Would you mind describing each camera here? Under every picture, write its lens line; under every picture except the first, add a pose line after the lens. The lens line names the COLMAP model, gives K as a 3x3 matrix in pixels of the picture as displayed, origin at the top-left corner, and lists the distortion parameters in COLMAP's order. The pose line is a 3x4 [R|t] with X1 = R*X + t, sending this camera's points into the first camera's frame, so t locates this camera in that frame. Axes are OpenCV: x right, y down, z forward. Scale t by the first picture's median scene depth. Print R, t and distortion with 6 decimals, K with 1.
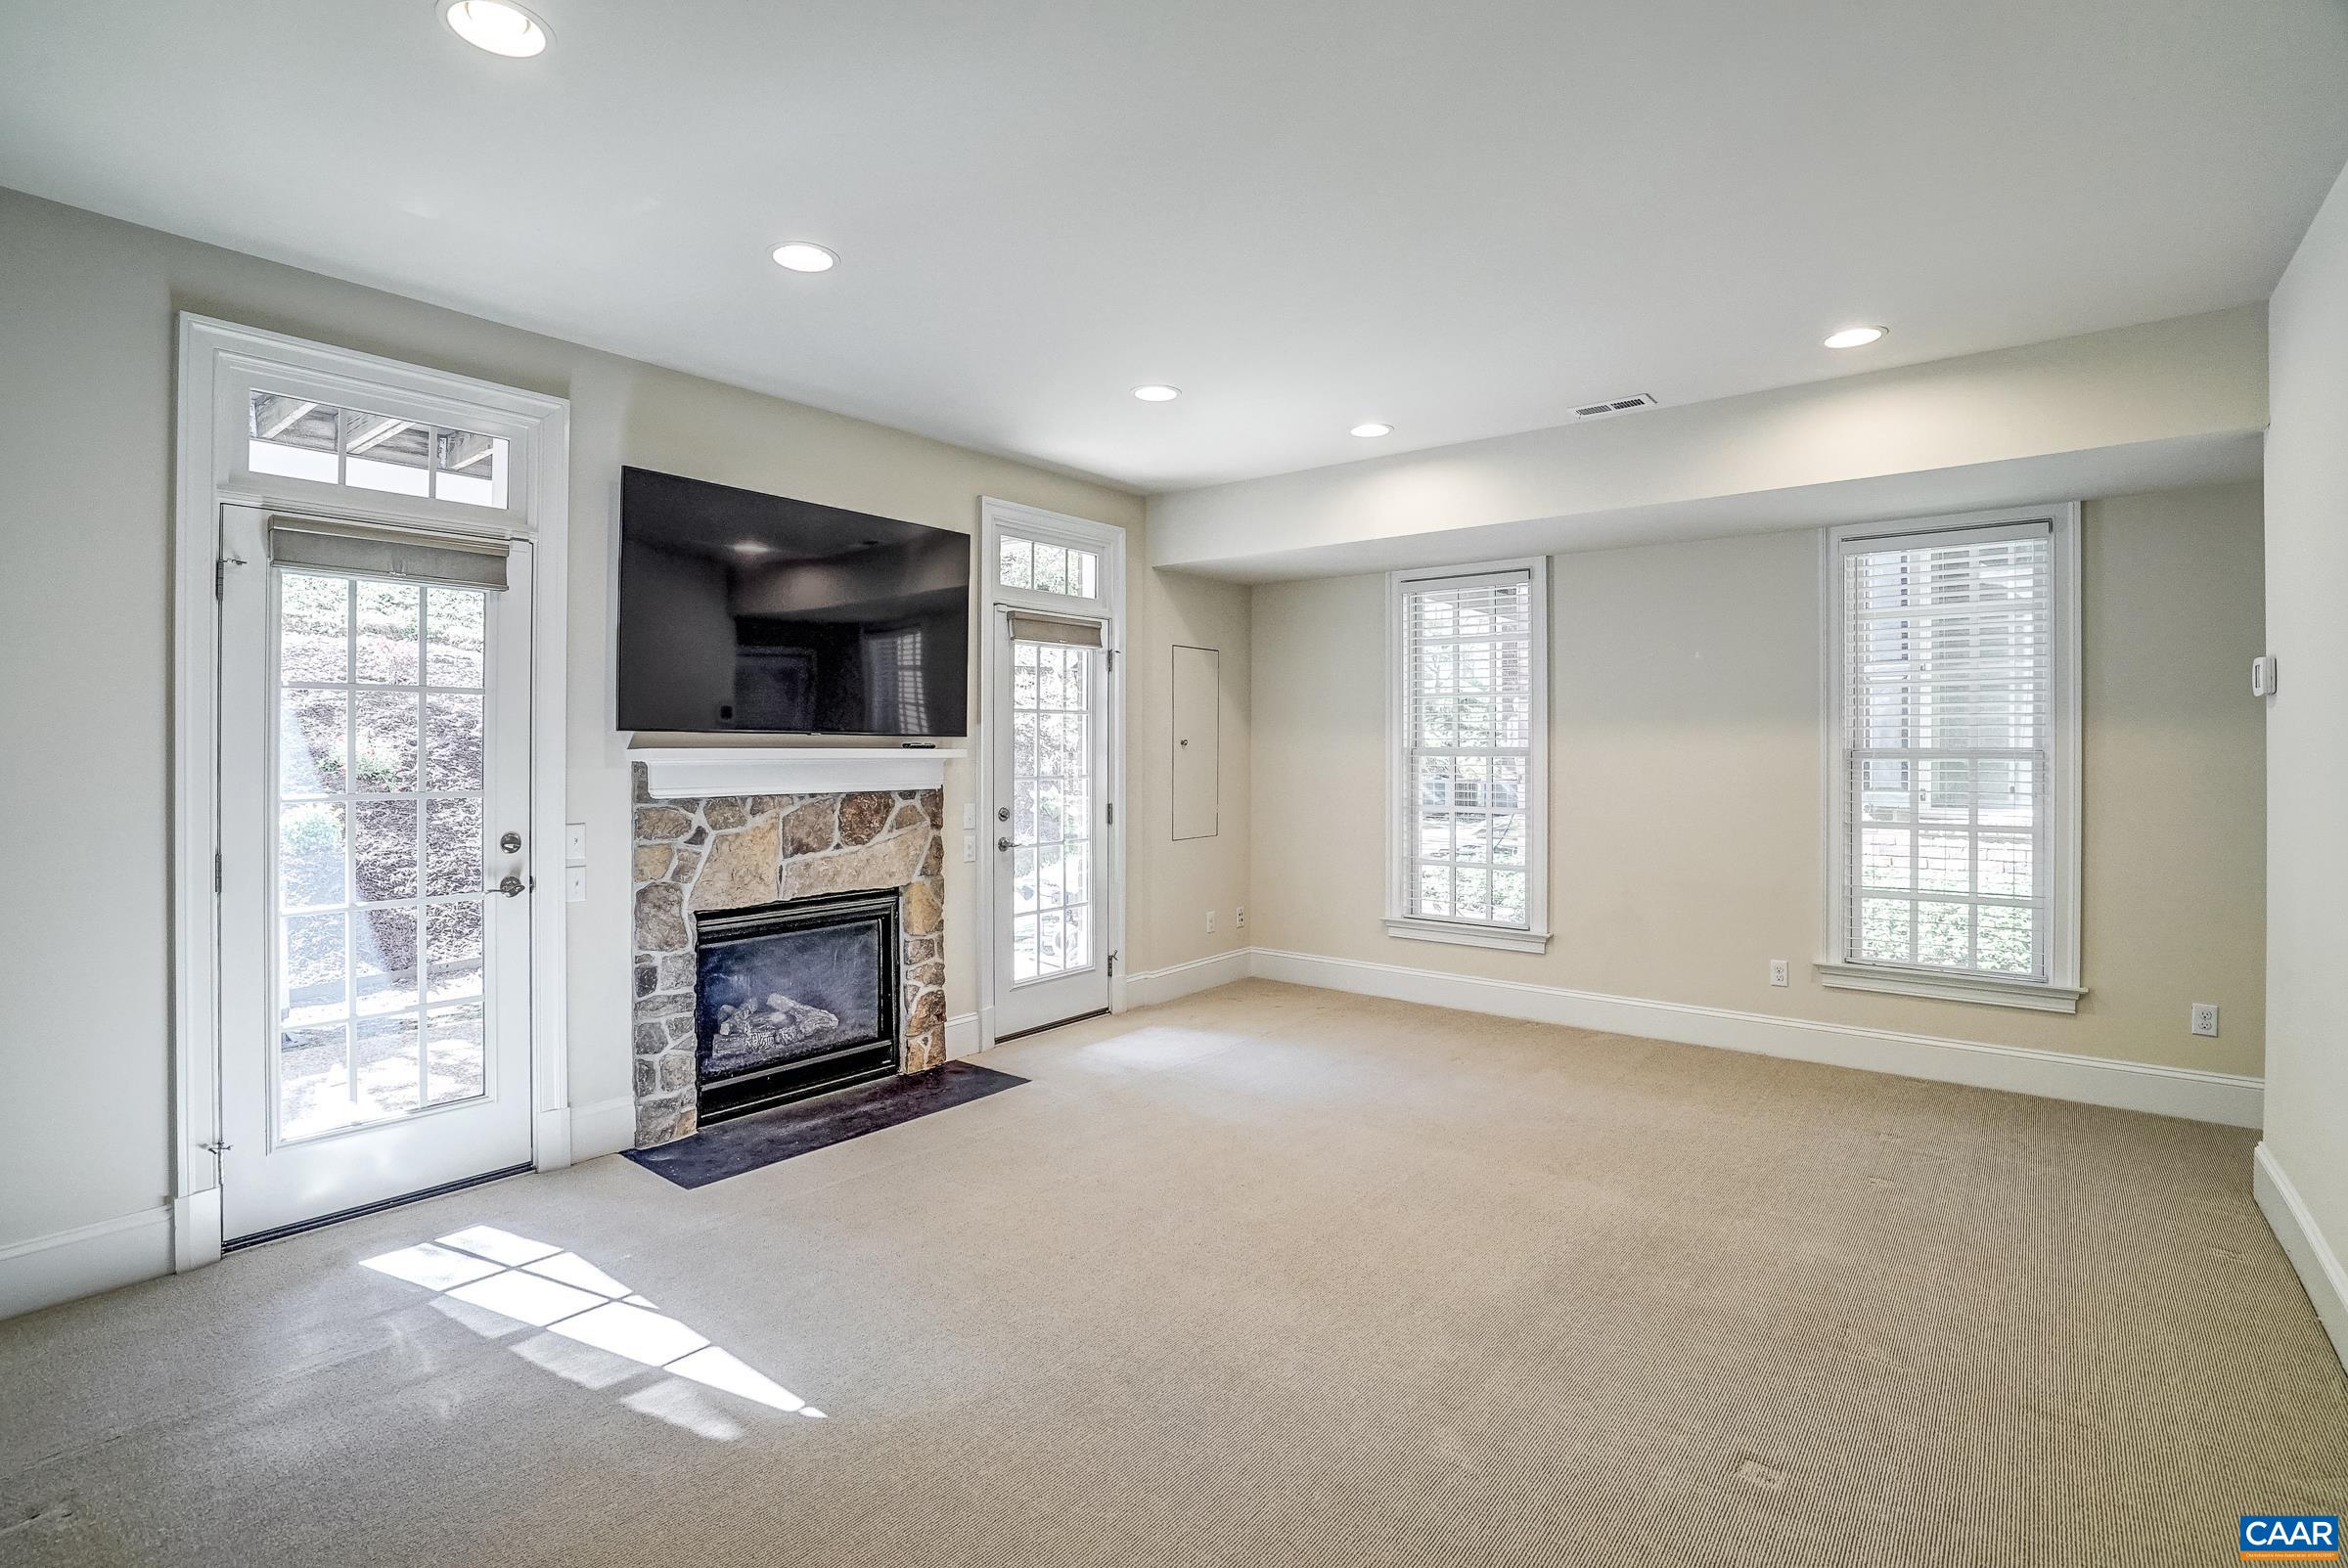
lens RADIAL K [[1100.6, 0, 1192.9], [0, 1100.6, 747.4], [0, 0, 1]] dist [-0.035707, 0.007406]
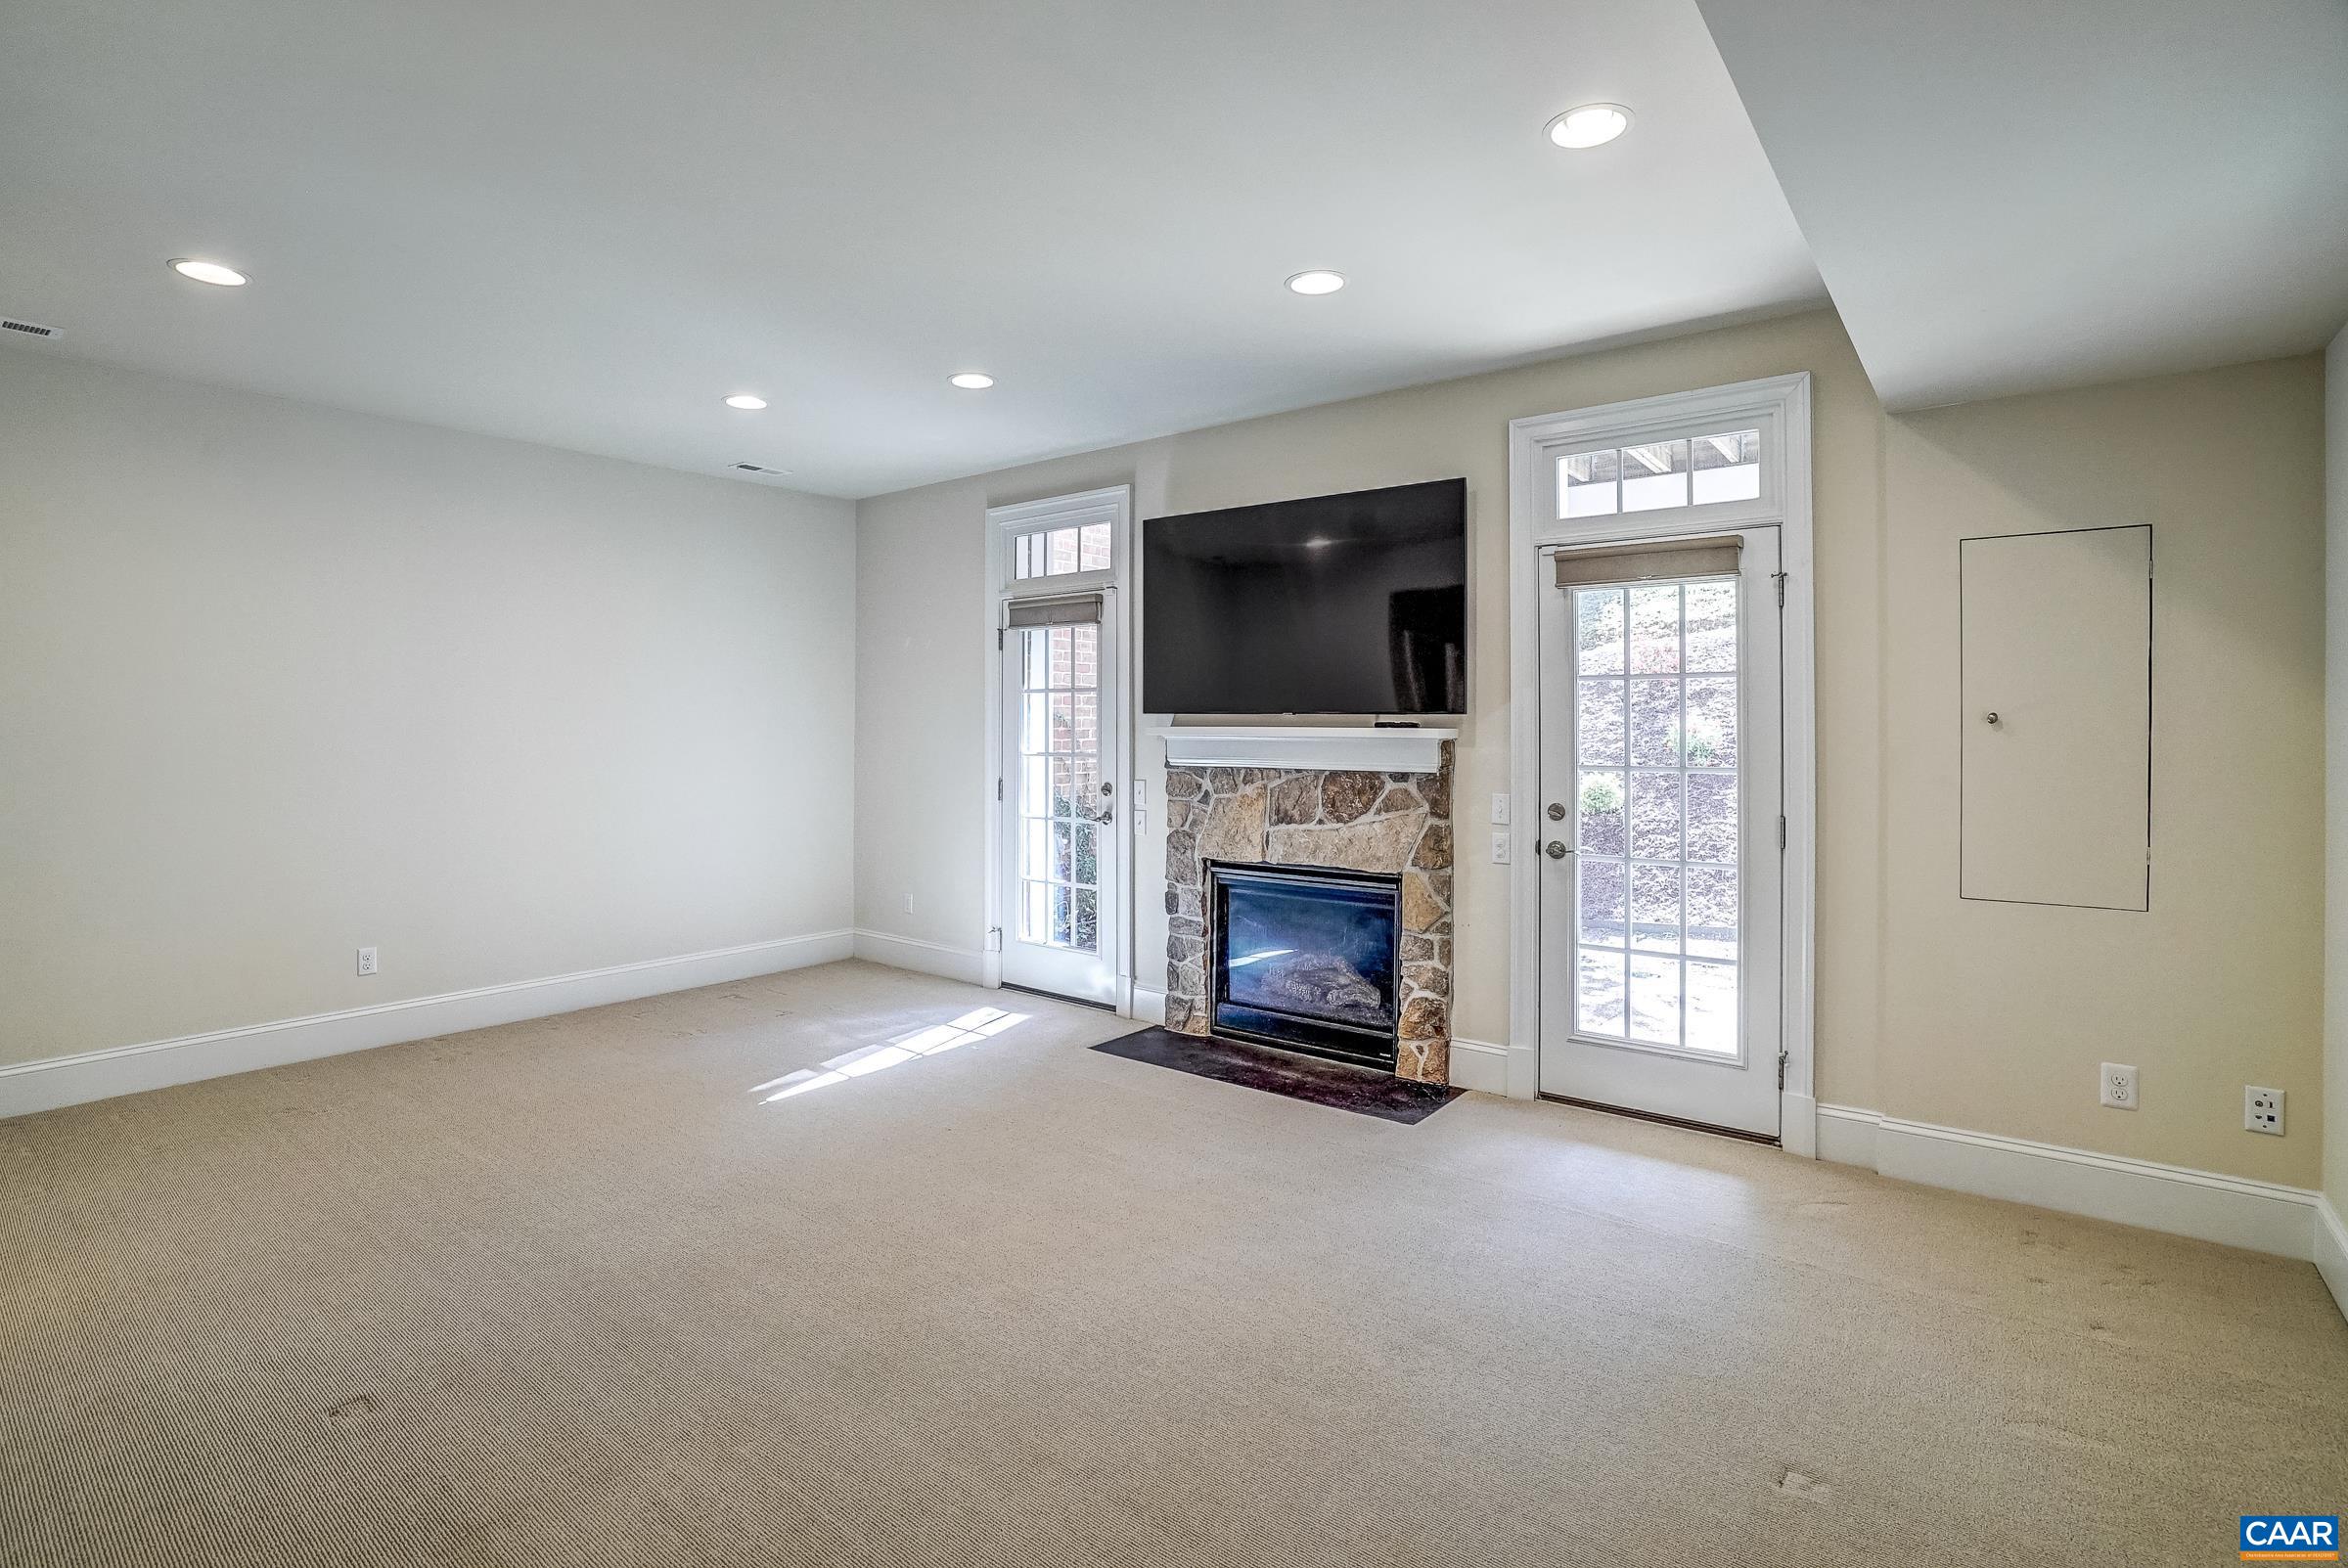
lens RADIAL K [[1100.6, 0, 1248.7], [0, 1100.6, 726.7], [0, 0, 1]] dist [-0.035707, 0.007406]
pose [[0.039185, 0.000340, -0.999232, 0.755698], [-0.001384, 0.999999, 0.000286, 0.000125], [0.999231, 0.001372, 0.039185, 0.943436]]
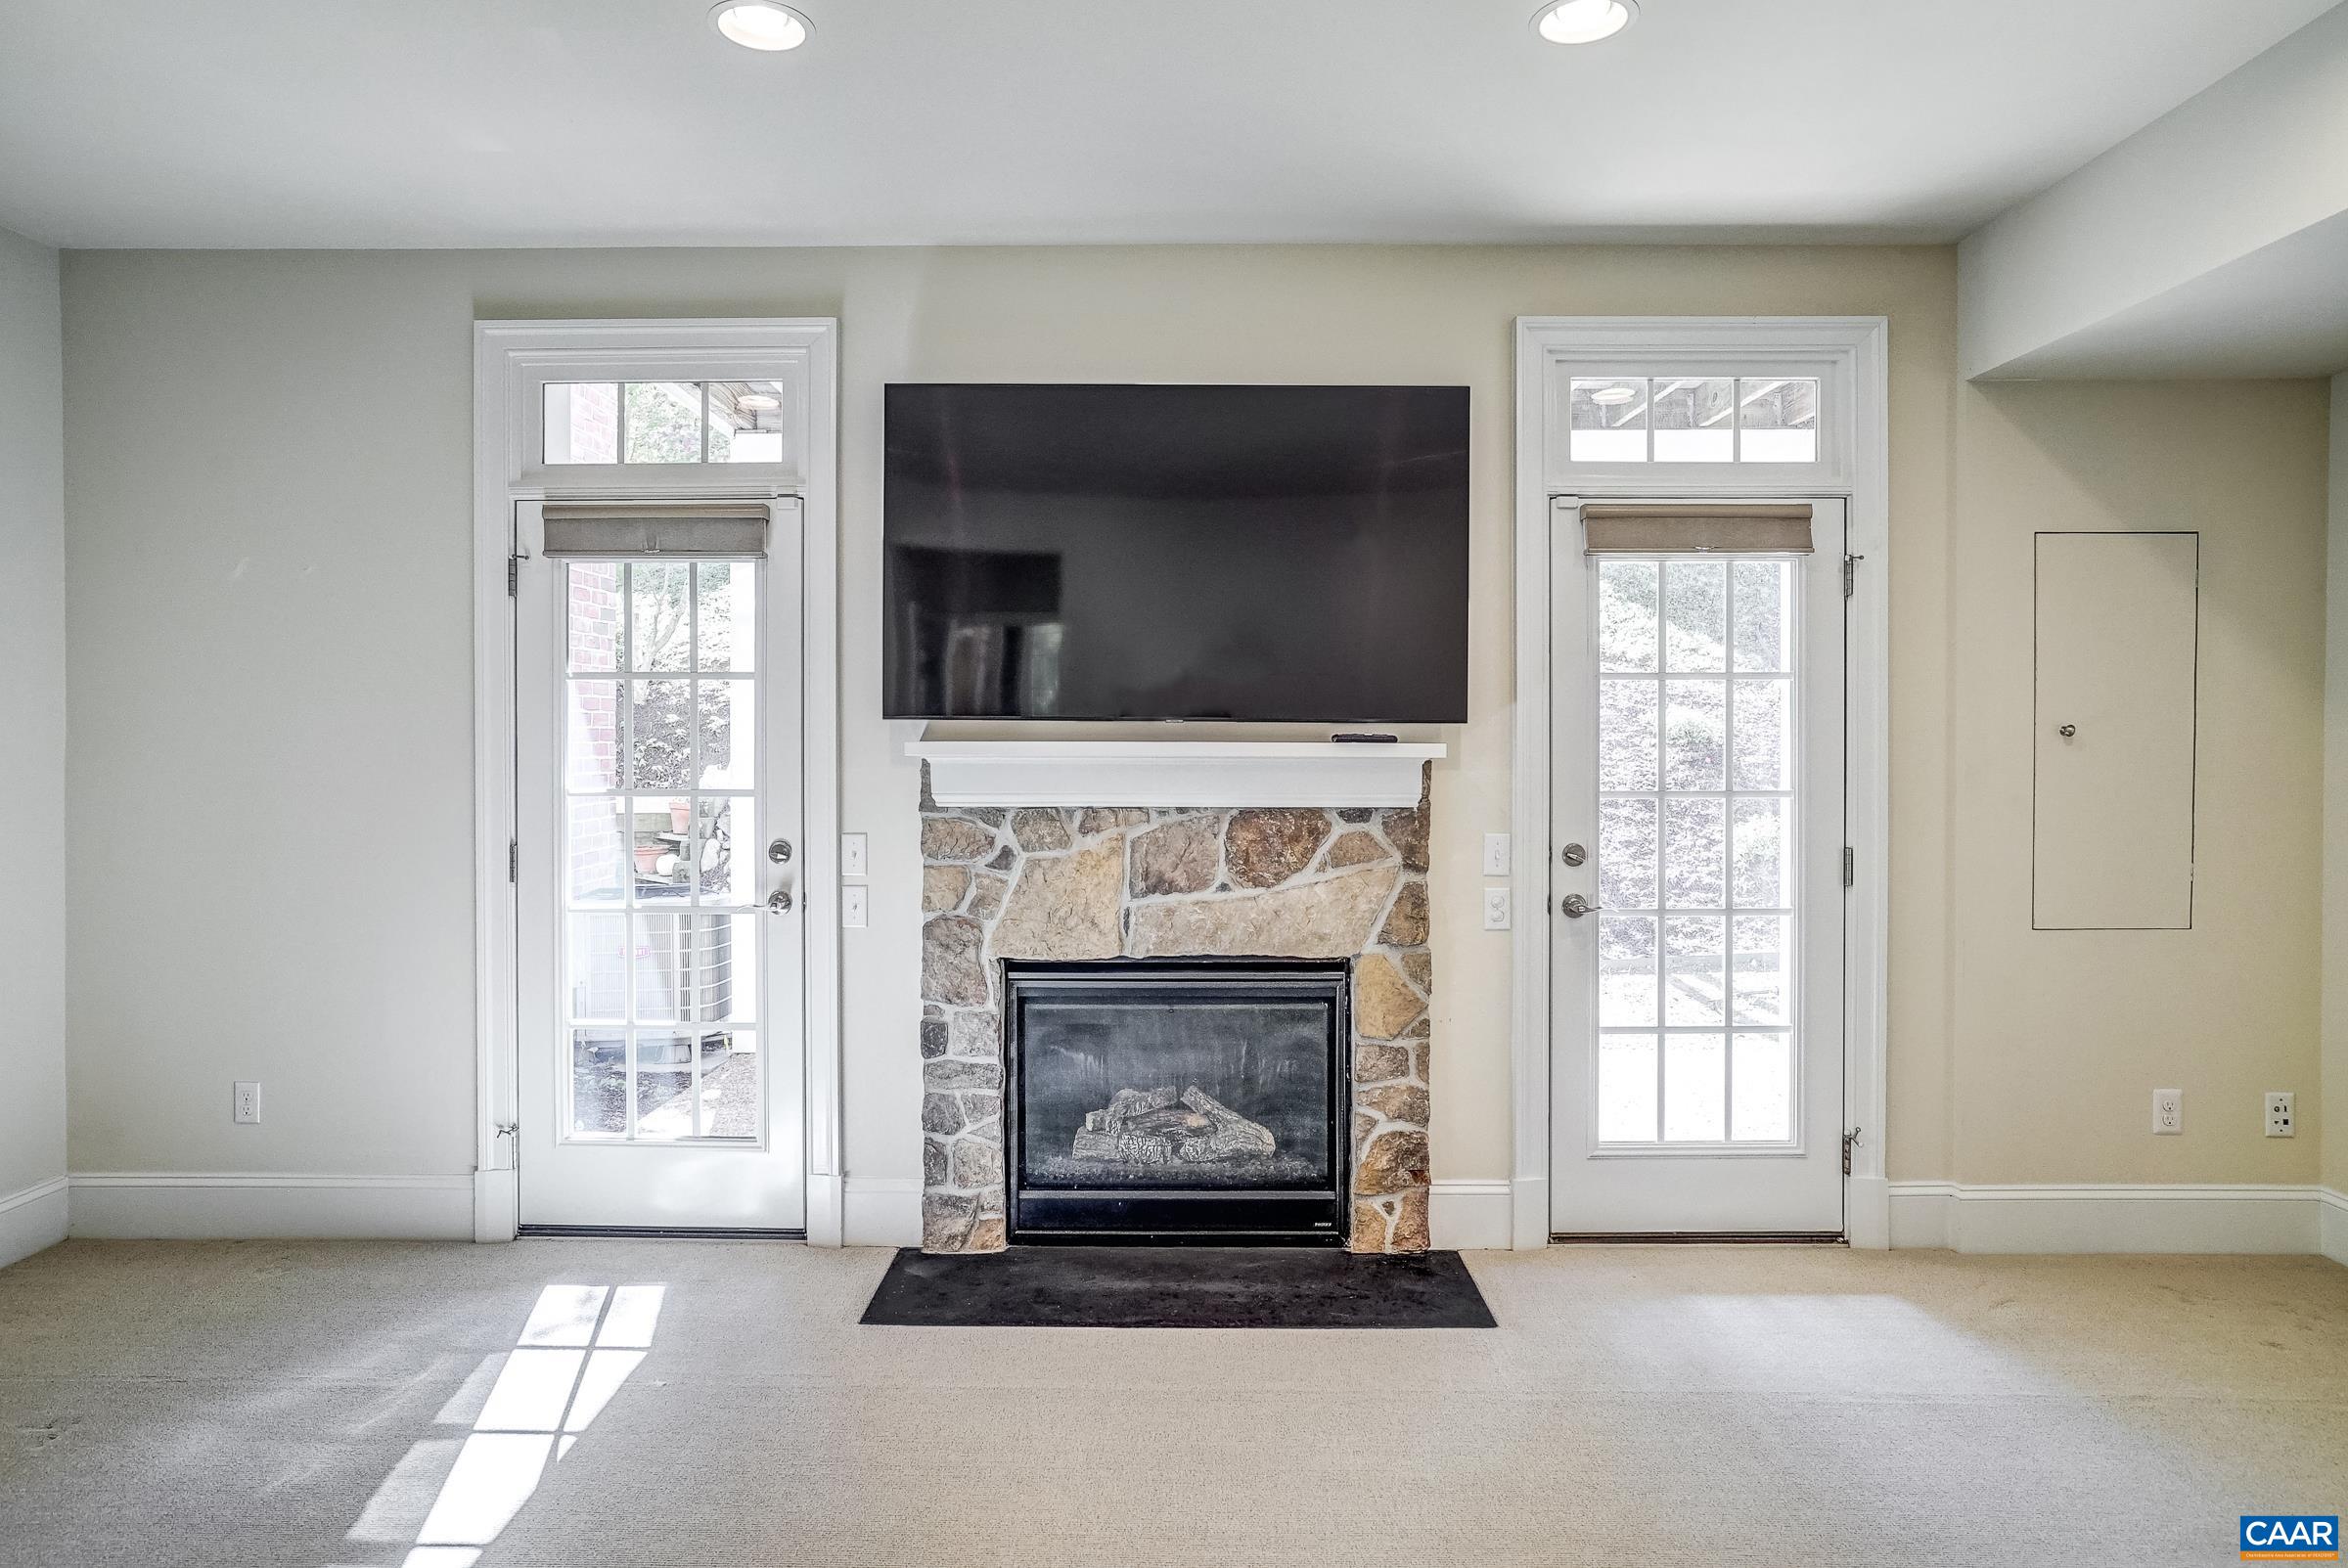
lens RADIAL K [[1378.4, 0, 1180.6], [0, 1378.4, 750.5], [0, 0, 1]] dist [-0.027272, 0.014407]
pose [[0.606410, 0.008551, -0.795106, 0.353388], [-0.000221, 0.999944, 0.010585, -0.003016], [0.795152, -0.006243, 0.606378, 0.492516]]
